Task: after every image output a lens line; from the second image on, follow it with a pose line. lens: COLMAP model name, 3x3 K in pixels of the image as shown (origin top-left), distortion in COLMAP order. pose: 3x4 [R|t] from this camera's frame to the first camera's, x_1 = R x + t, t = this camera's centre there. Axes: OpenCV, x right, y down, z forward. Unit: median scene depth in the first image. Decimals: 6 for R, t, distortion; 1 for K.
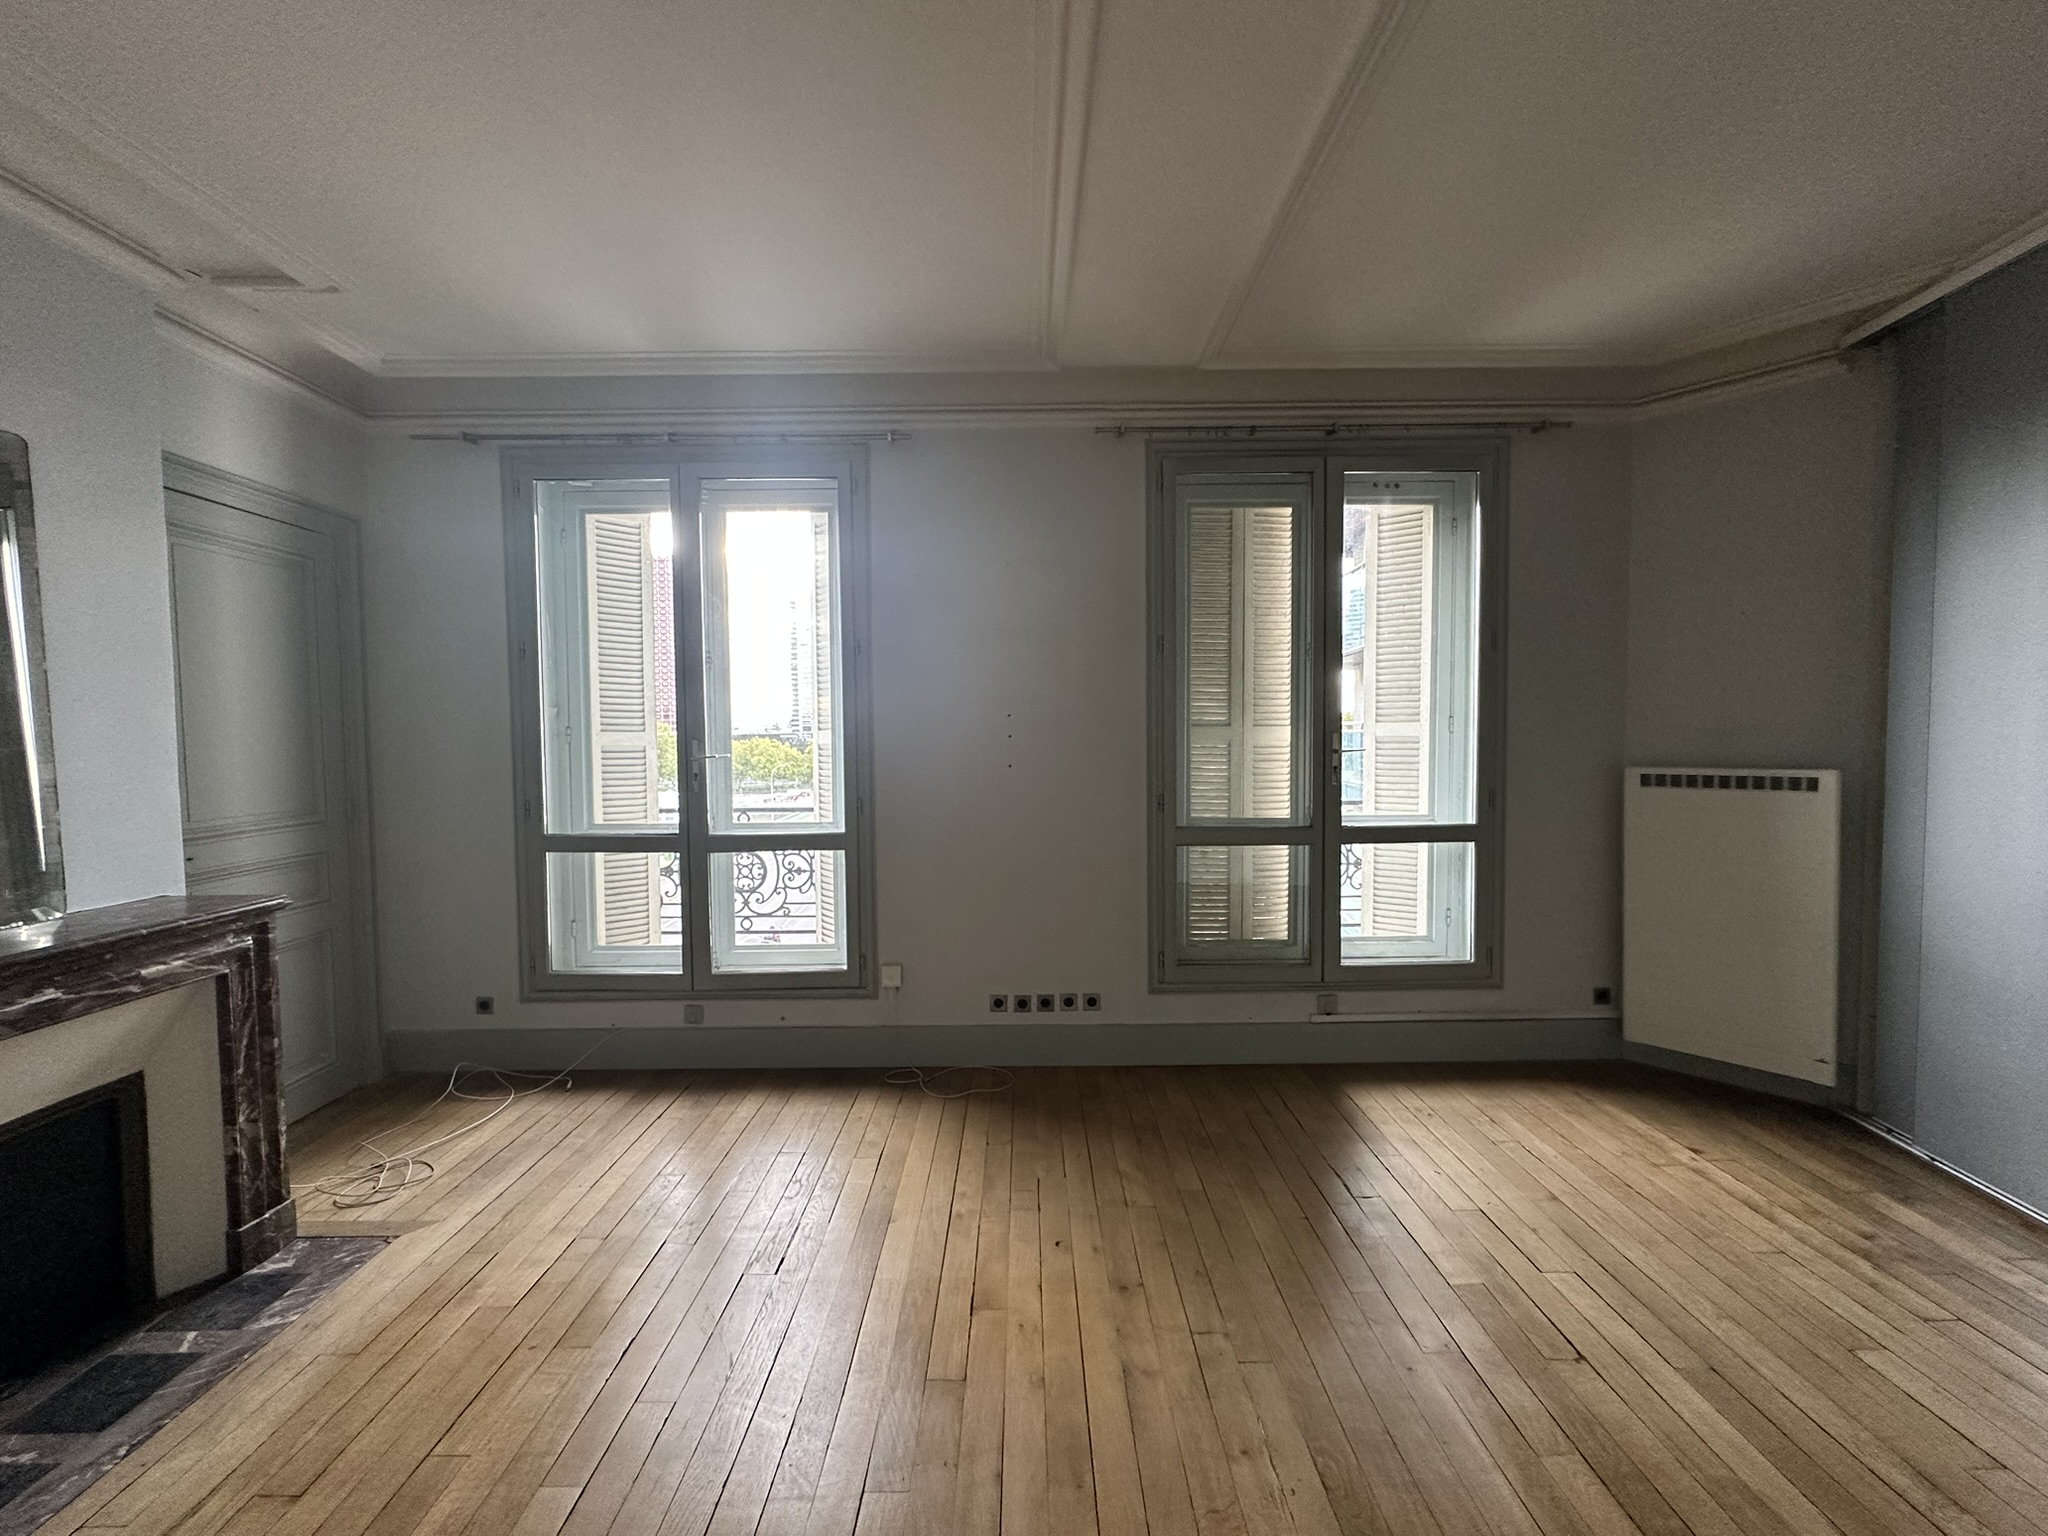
lens RADIAL K [[819.1, 0, 1020.2], [0, 819.1, 765.5], [0, 0, 1]] dist [-0.000236, -0.000250]
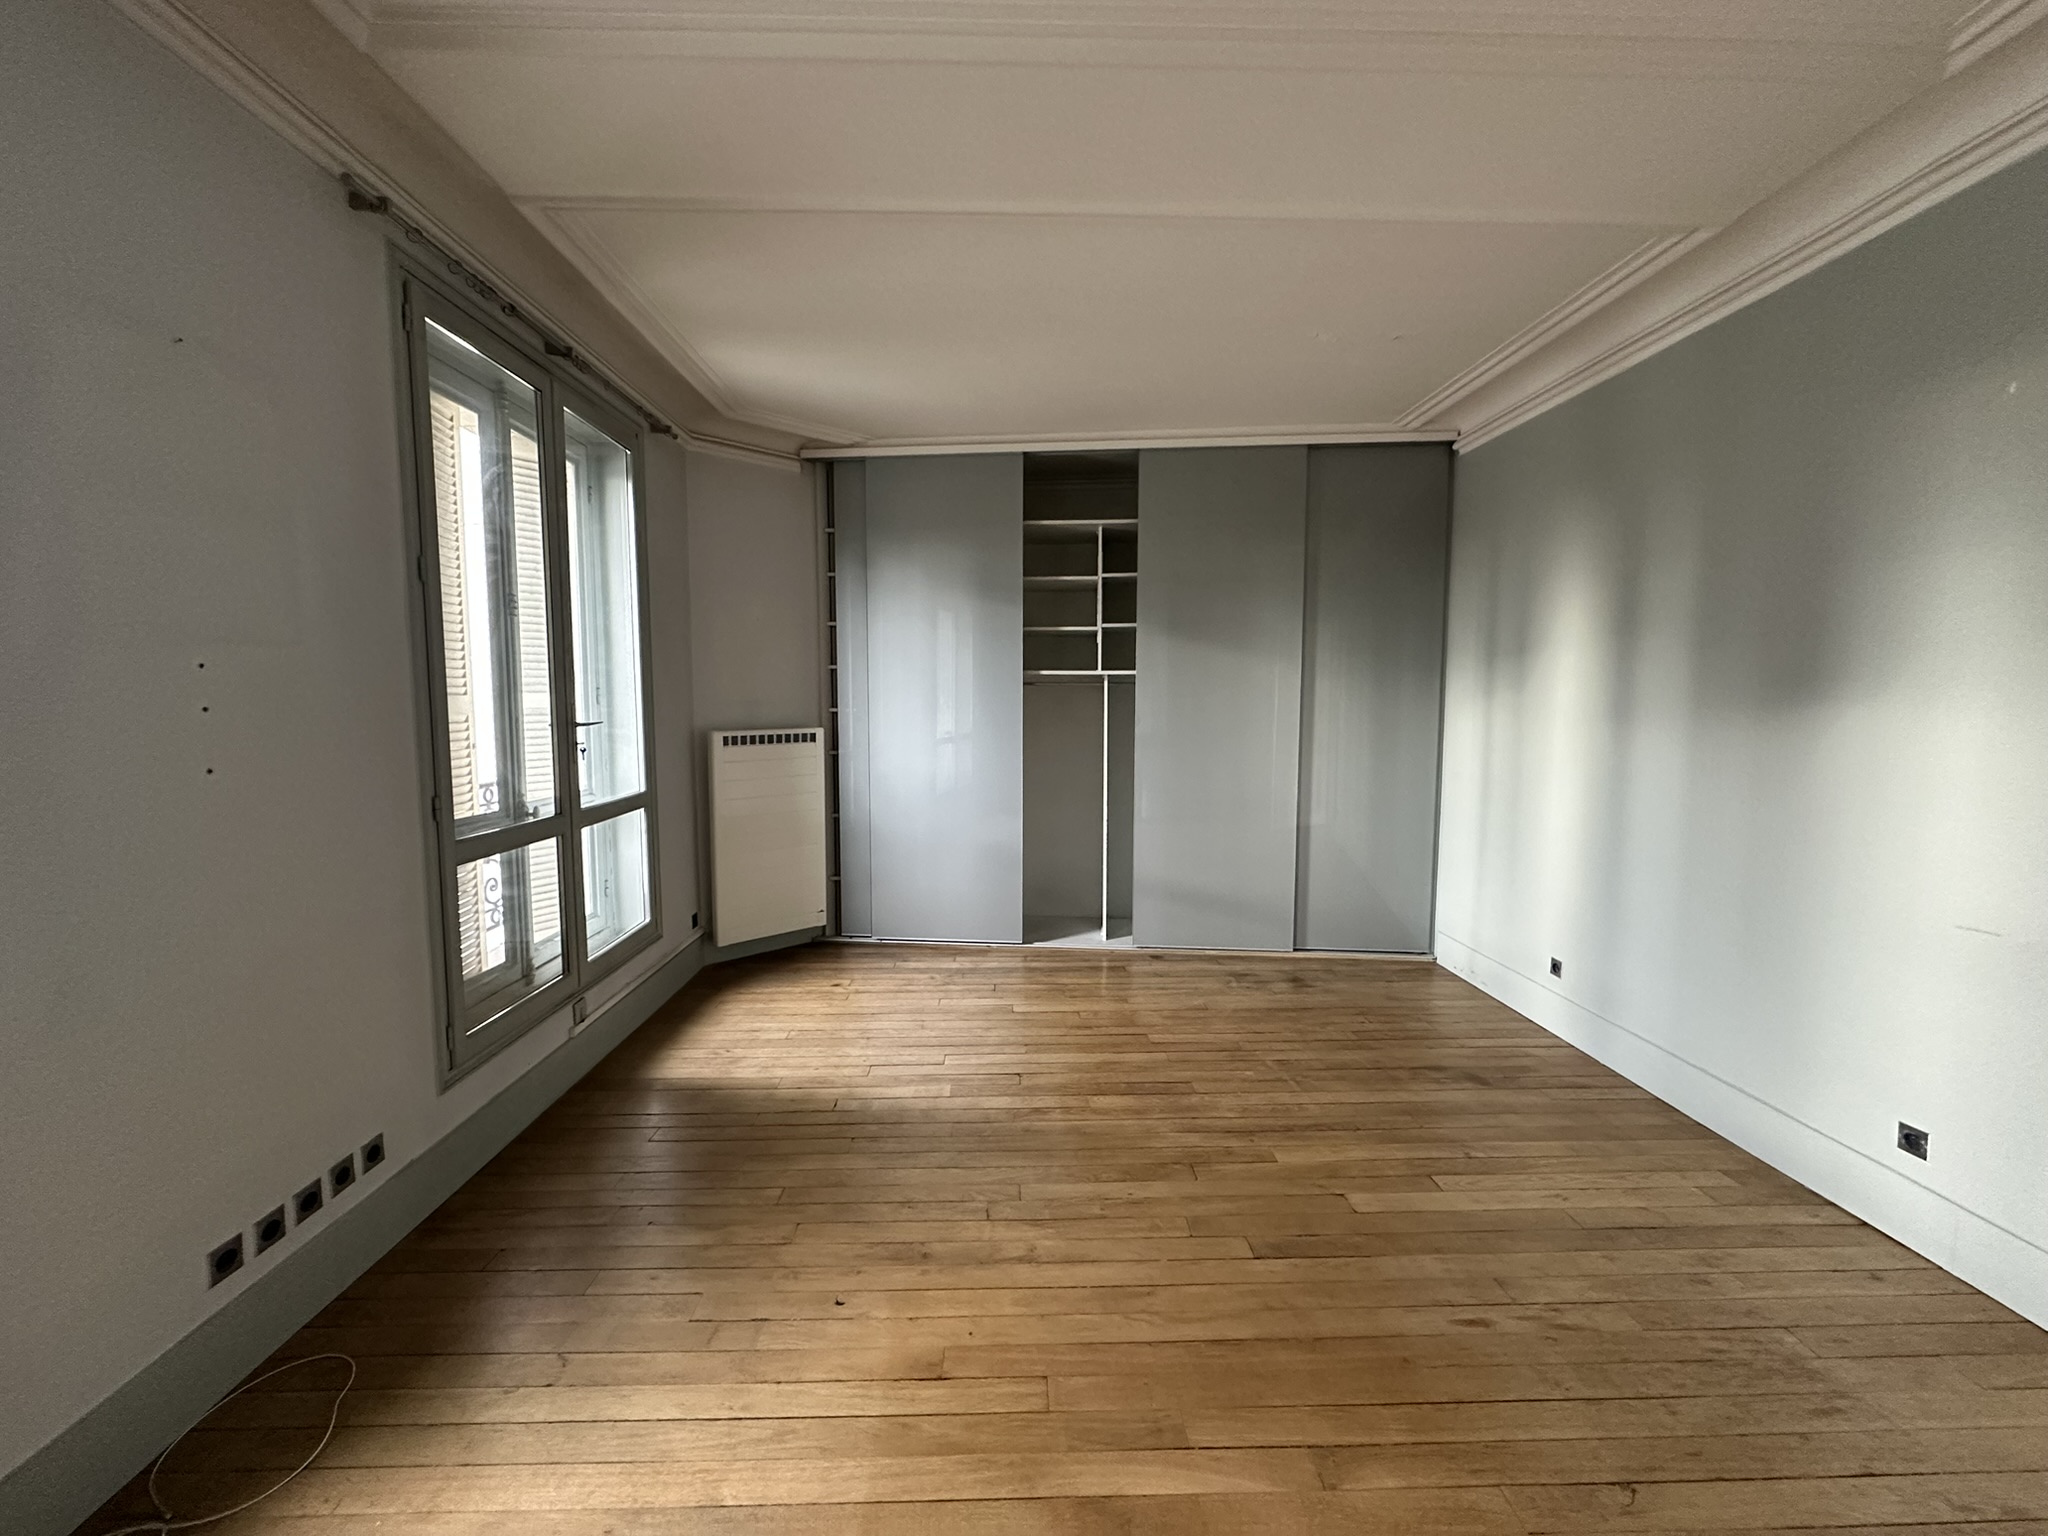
lens RADIAL K [[819.1, 0, 1029.9], [0, 819.1, 765.9], [0, 0, 1]] dist [-0.000236, -0.000250]
pose [[-0.028860, -0.073432, 0.996883, -0.591232], [0.041263, 0.996360, 0.074589, -0.021663], [-0.998731, 0.043287, -0.025725, 0.615700]]
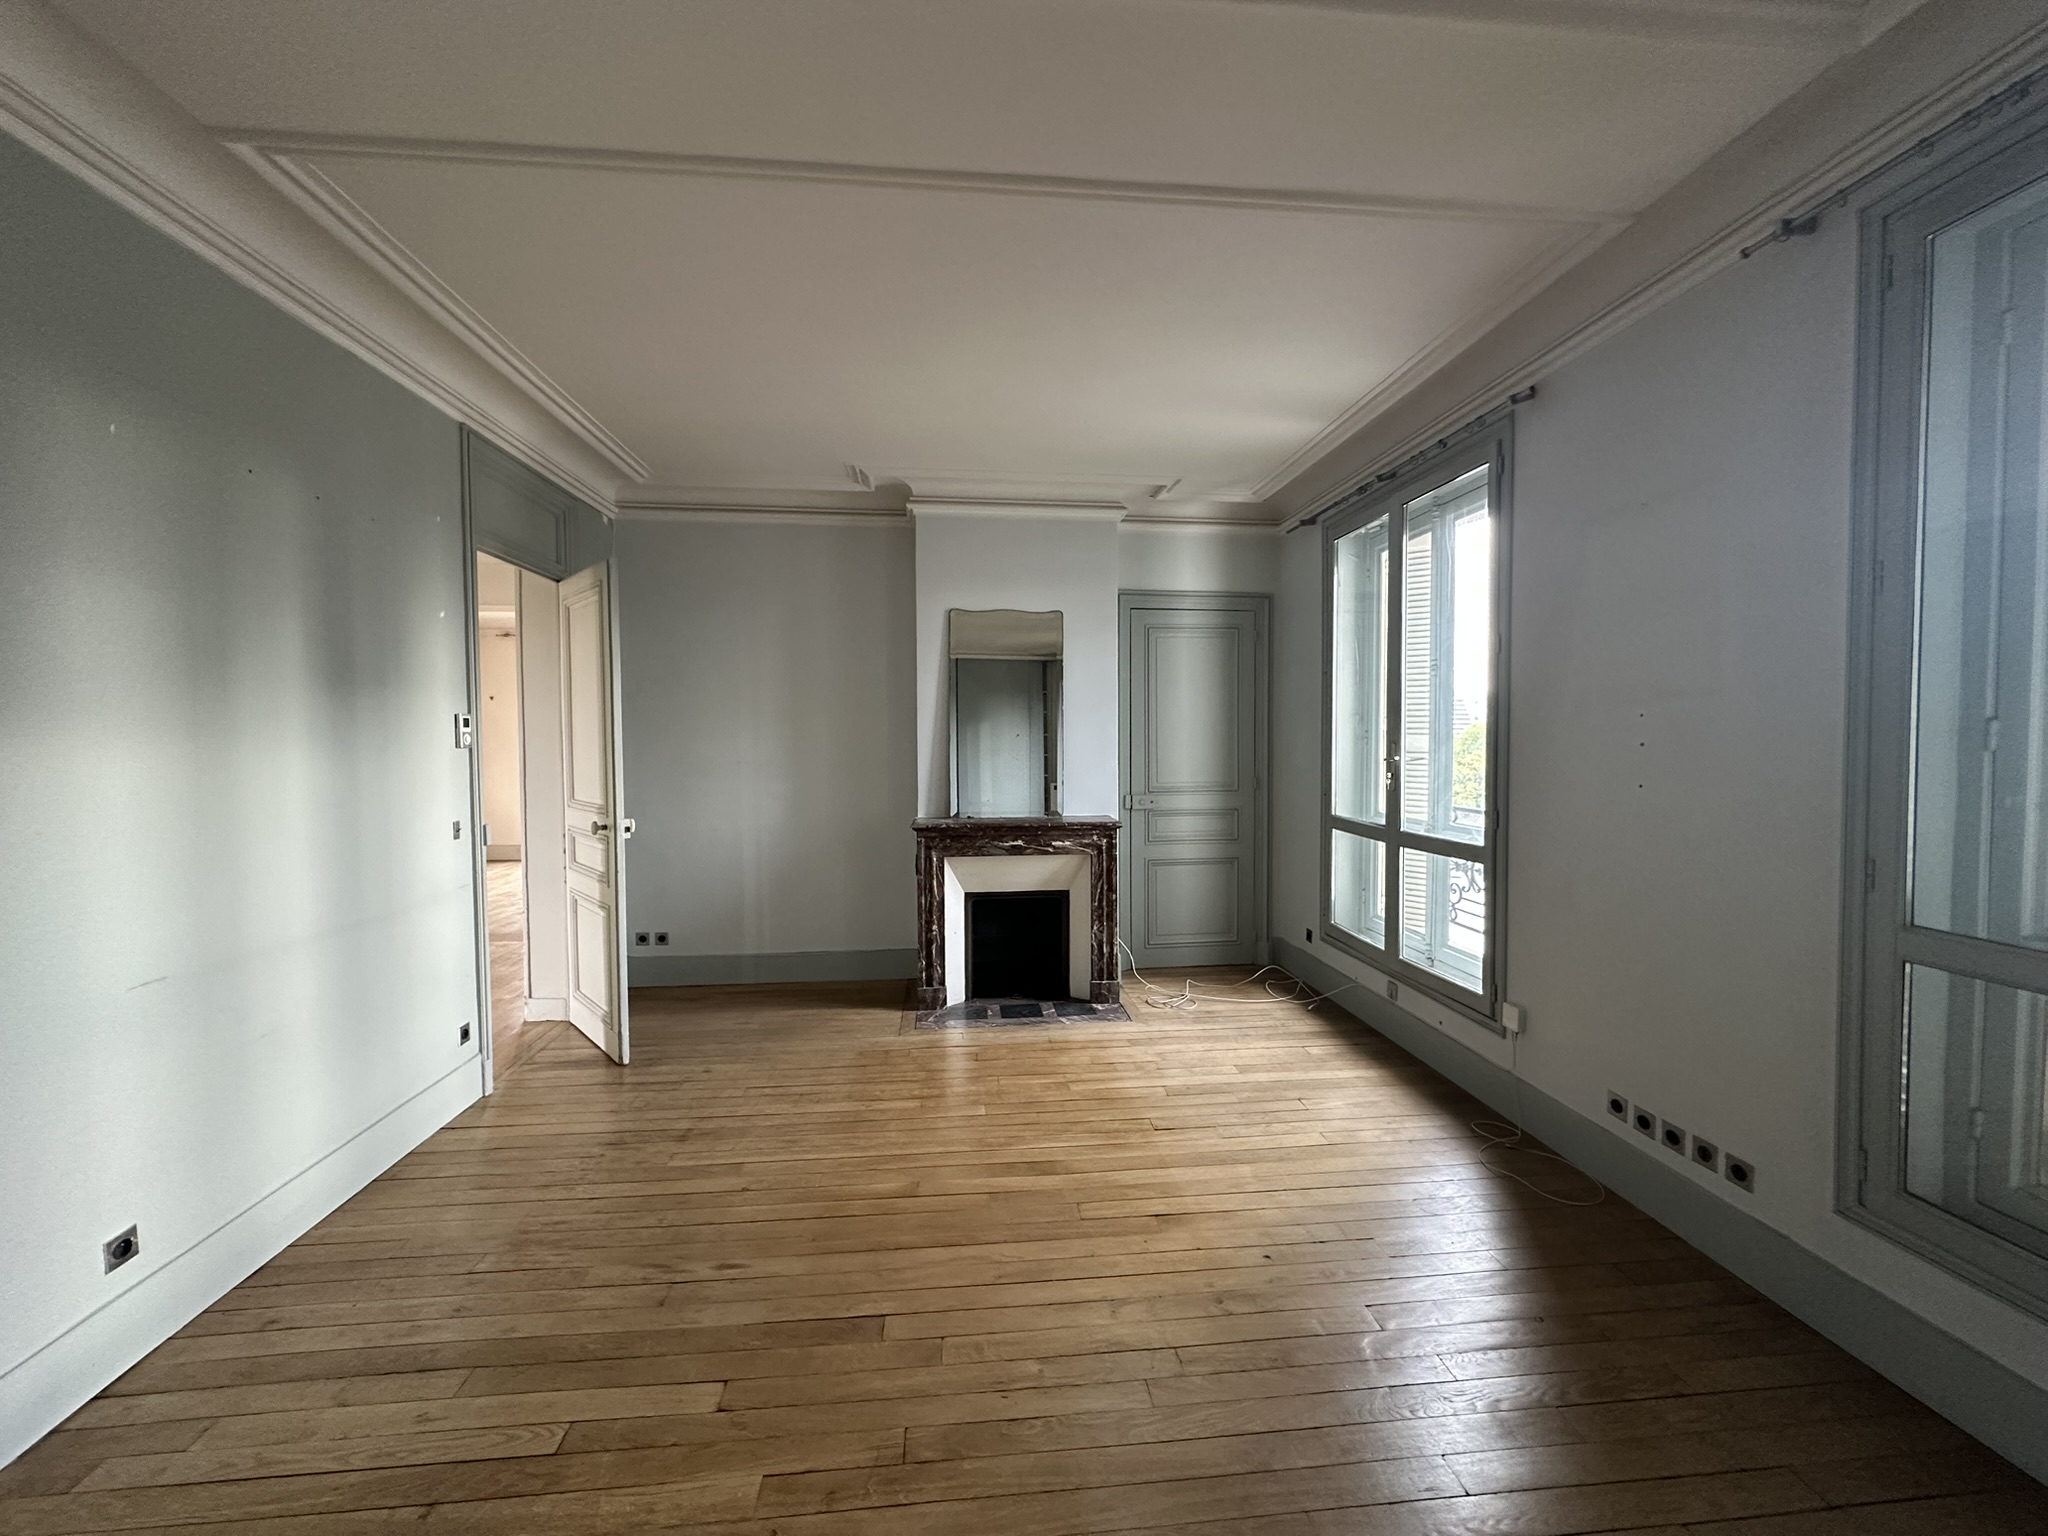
lens RADIAL K [[819.1, 0, 1028.5], [0, 819.1, 764.2], [0, 0, 1]] dist [-0.000236, -0.000250]
pose [[0.098065, 0.041022, -0.994334, 0.754854], [-0.036002, 0.998642, 0.037649, -0.030570], [0.994529, 0.032106, 0.099409, 0.457854]]
